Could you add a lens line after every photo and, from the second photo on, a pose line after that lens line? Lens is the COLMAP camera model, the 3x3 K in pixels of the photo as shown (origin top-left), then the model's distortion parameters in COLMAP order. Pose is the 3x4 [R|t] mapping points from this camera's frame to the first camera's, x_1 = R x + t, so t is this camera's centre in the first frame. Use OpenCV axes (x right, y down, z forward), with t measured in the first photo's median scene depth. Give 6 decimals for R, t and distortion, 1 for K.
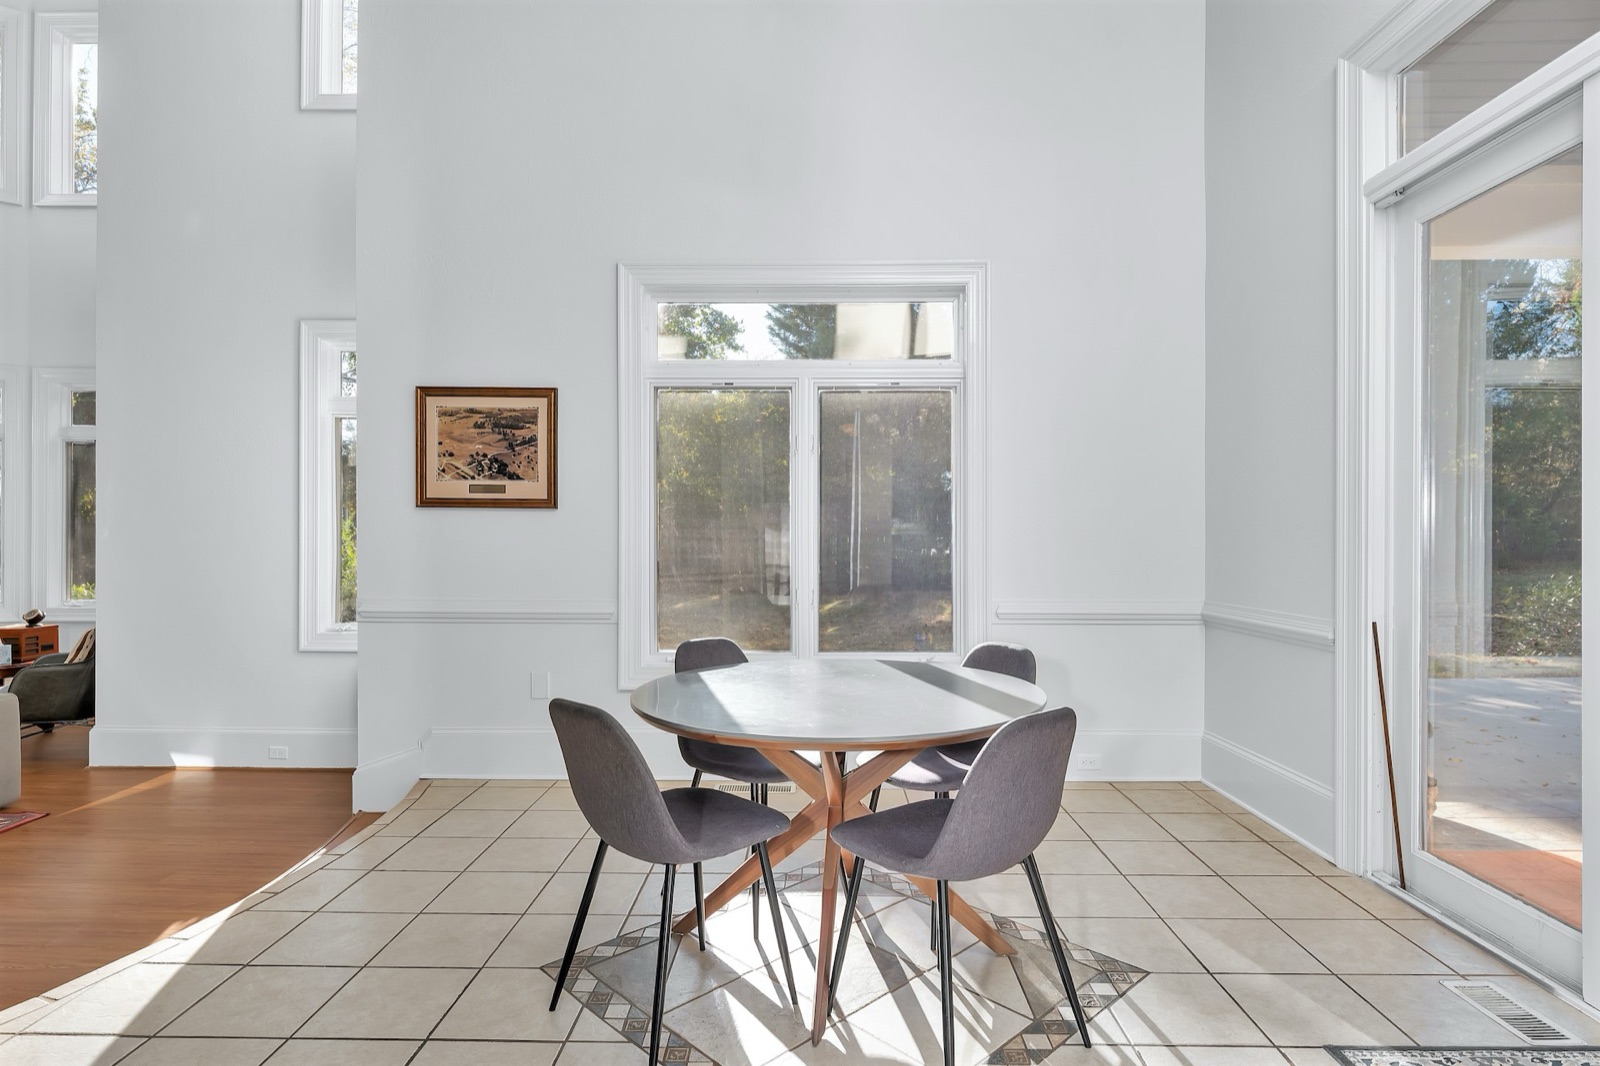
lens RADIAL K [[844.1, 0, 801.7], [0, 844.1, 535.7], [0, 0, 1]] dist [-0.000620, -0.000231]
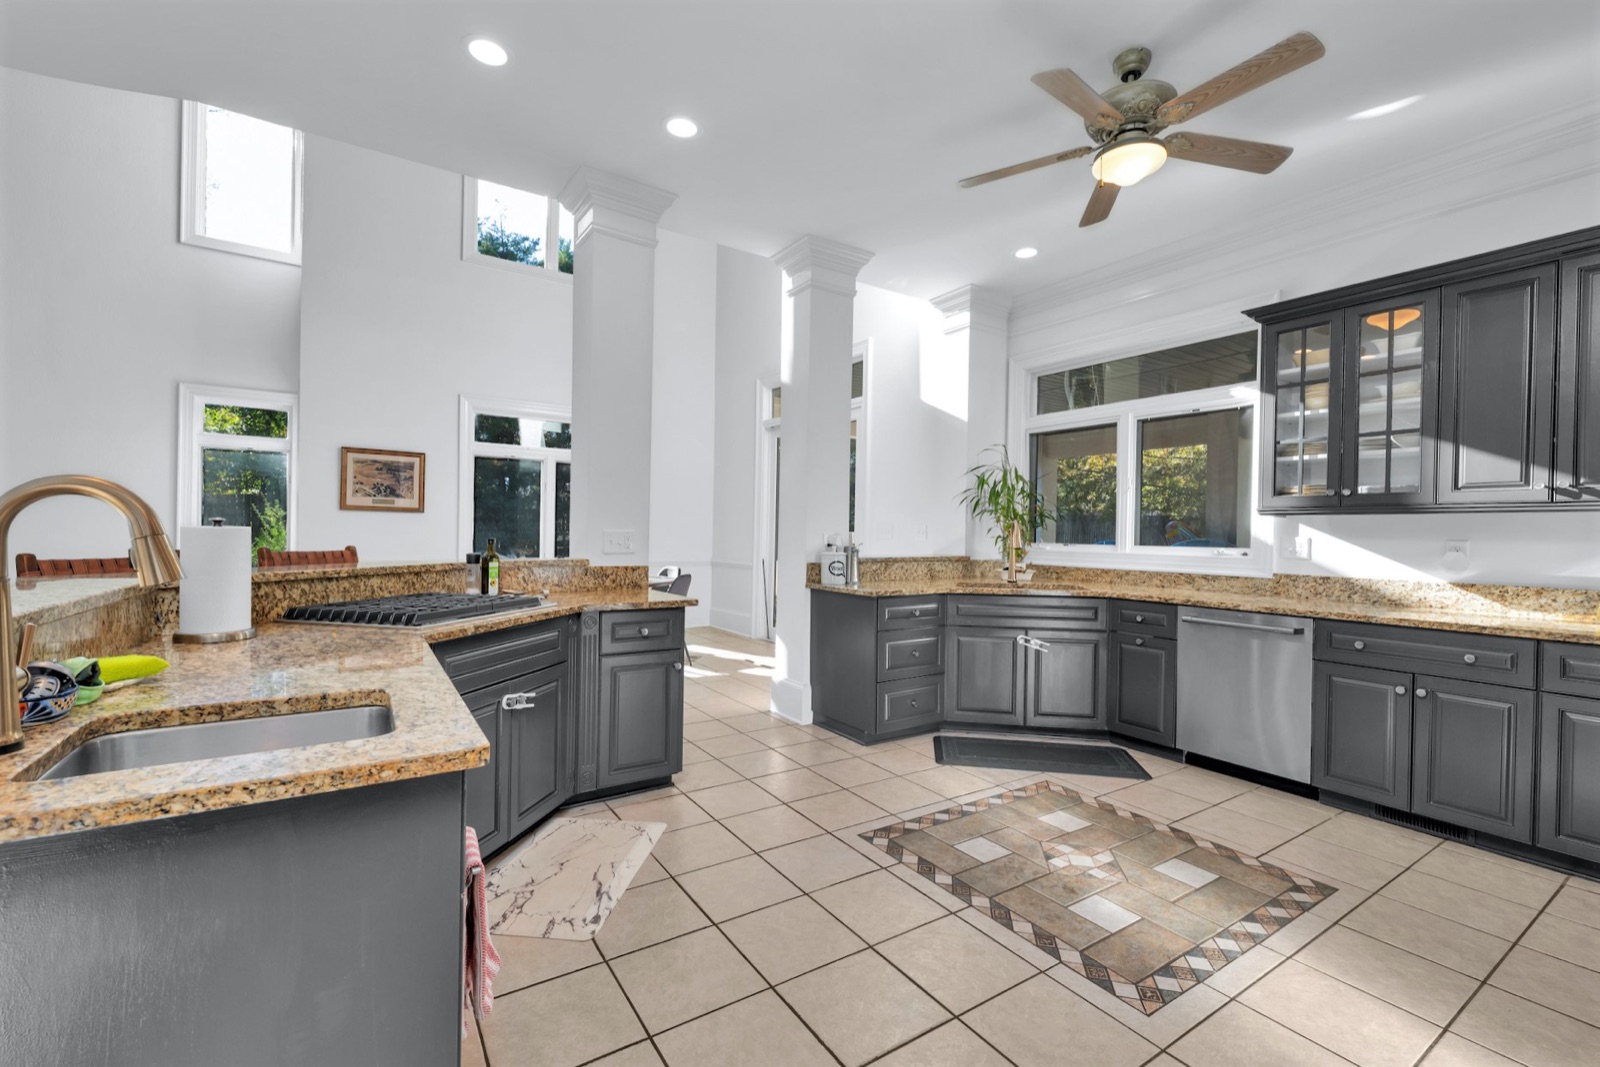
lens RADIAL K [[700.7, 0, 801.2], [0, 700.7, 535.0], [0, 0, 1]] dist [0.000928, 0.000040]
pose [[0.825520, 0.011857, 0.564248, -0.489474], [-0.019935, 0.999768, 0.008156, -0.011002], [-0.564021, -0.017981, 0.825565, -0.888780]]
